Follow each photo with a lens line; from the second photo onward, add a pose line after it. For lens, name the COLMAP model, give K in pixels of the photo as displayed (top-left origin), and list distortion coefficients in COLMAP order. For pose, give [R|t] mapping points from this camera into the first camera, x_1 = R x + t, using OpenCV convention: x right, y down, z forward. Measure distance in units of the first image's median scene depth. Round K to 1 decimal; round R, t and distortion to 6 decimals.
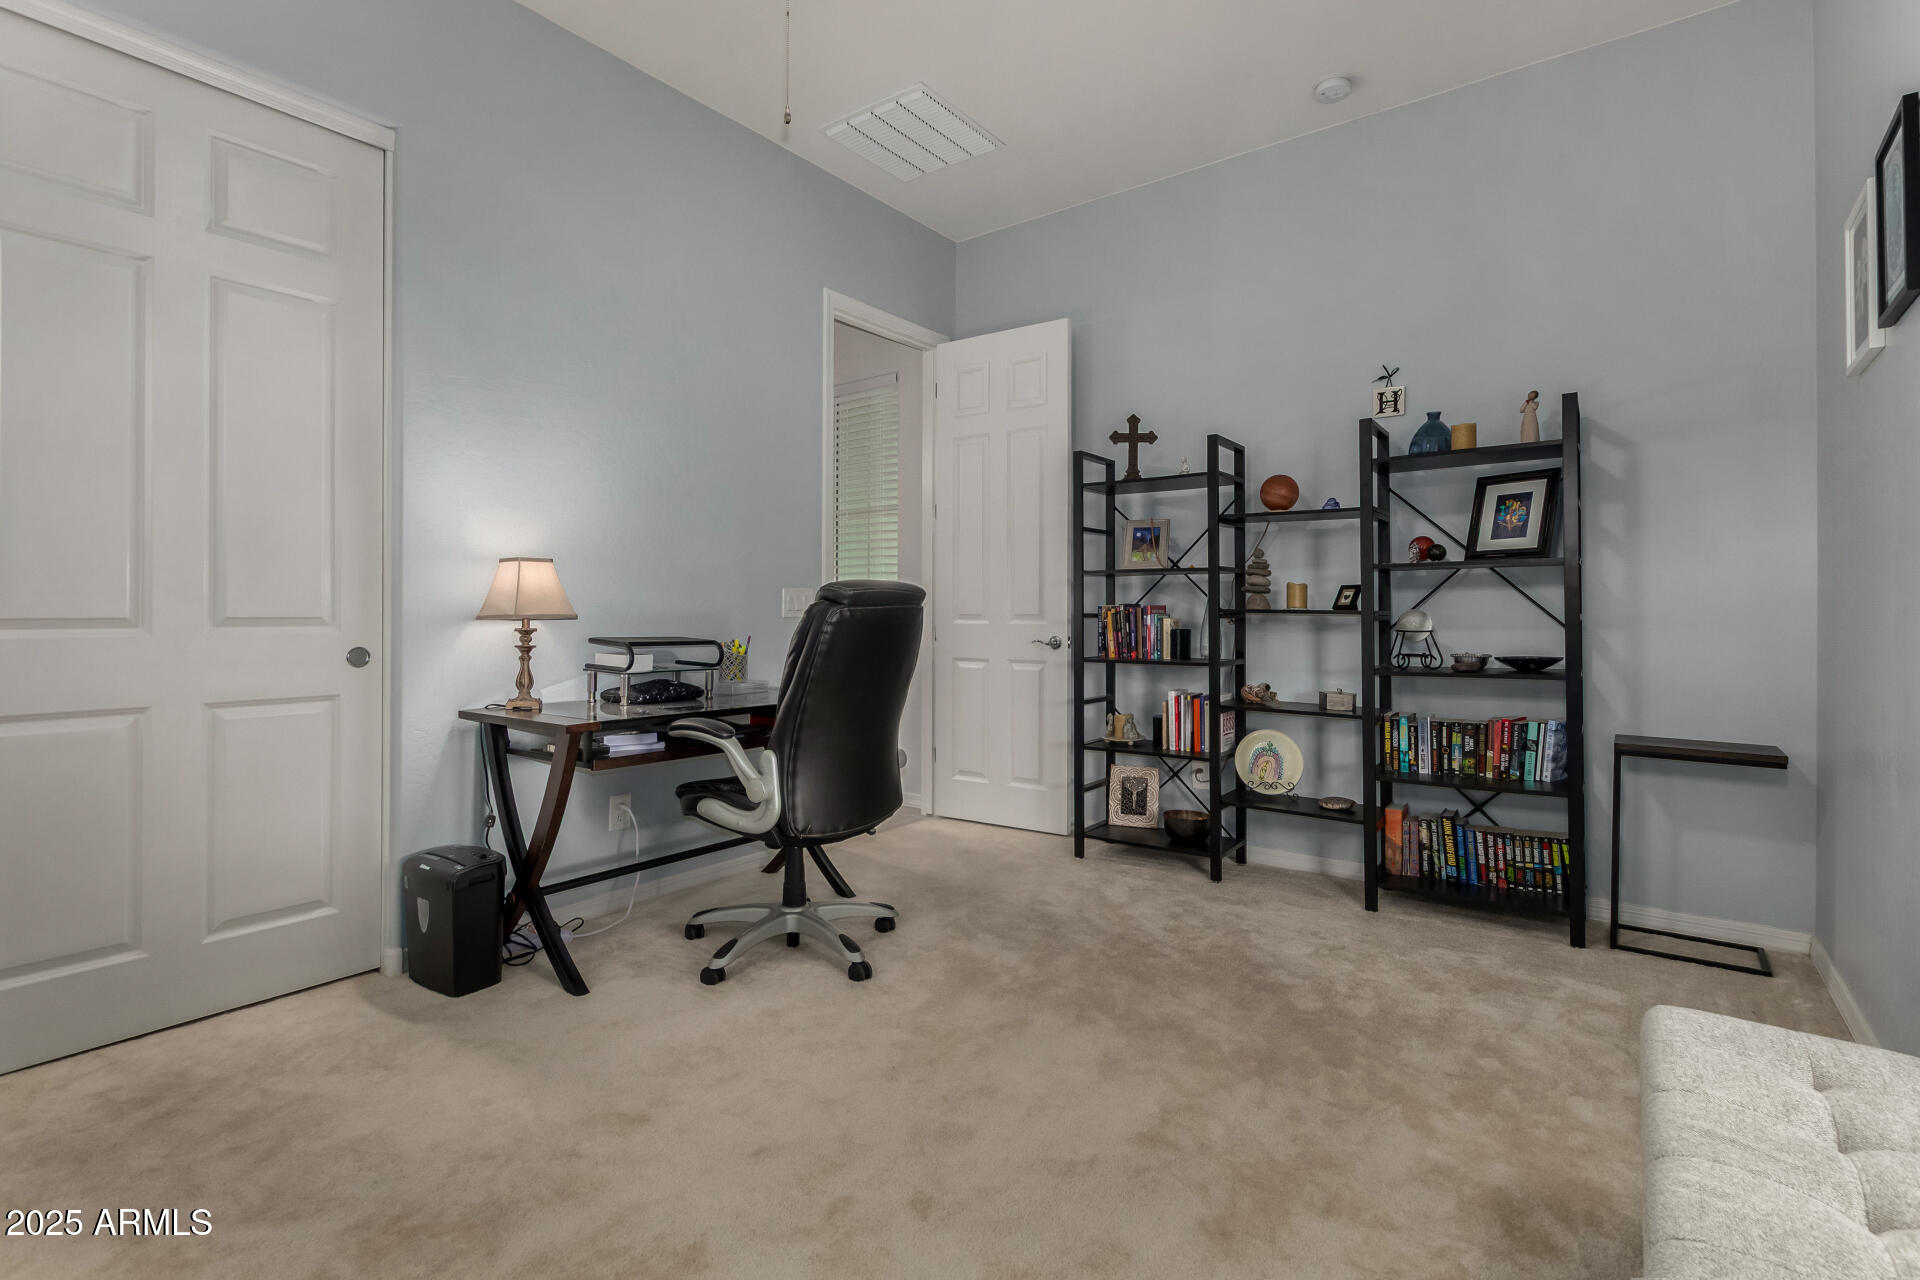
lens RADIAL K [[880.4, 0, 961.9], [0, 880.4, 614.4], [0, 0, 1]] dist [0.001420, -0.000617]
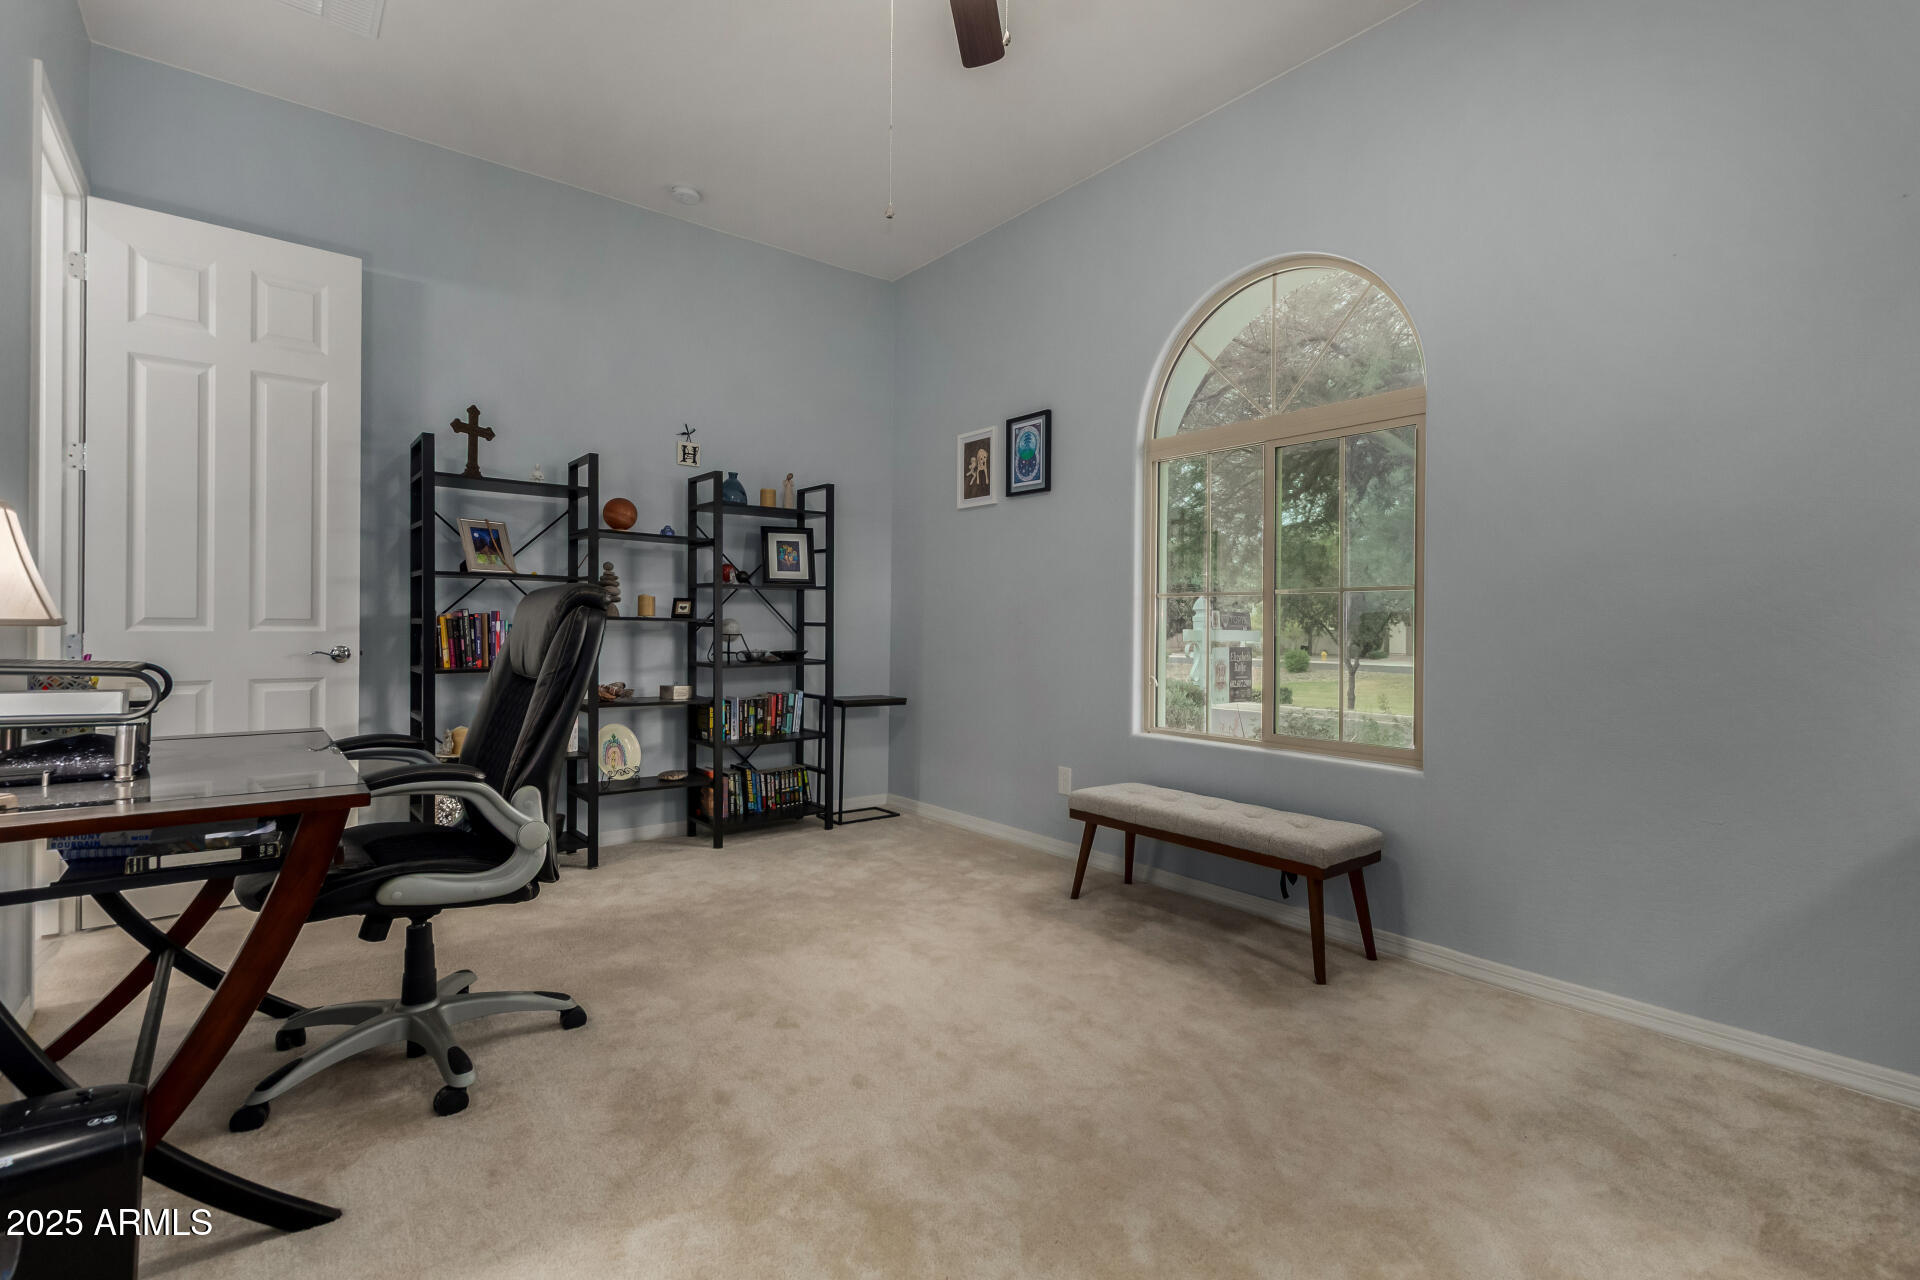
lens RADIAL K [[911.1, 0, 964.9], [0, 911.1, 629.8], [0, 0, 1]] dist [0.000719, -0.000222]
pose [[0.247567, -0.005380, 0.968856, -0.727641], [-0.010003, 0.999917, 0.008108, -0.003034], [-0.968819, -0.011699, 0.247493, 0.302901]]
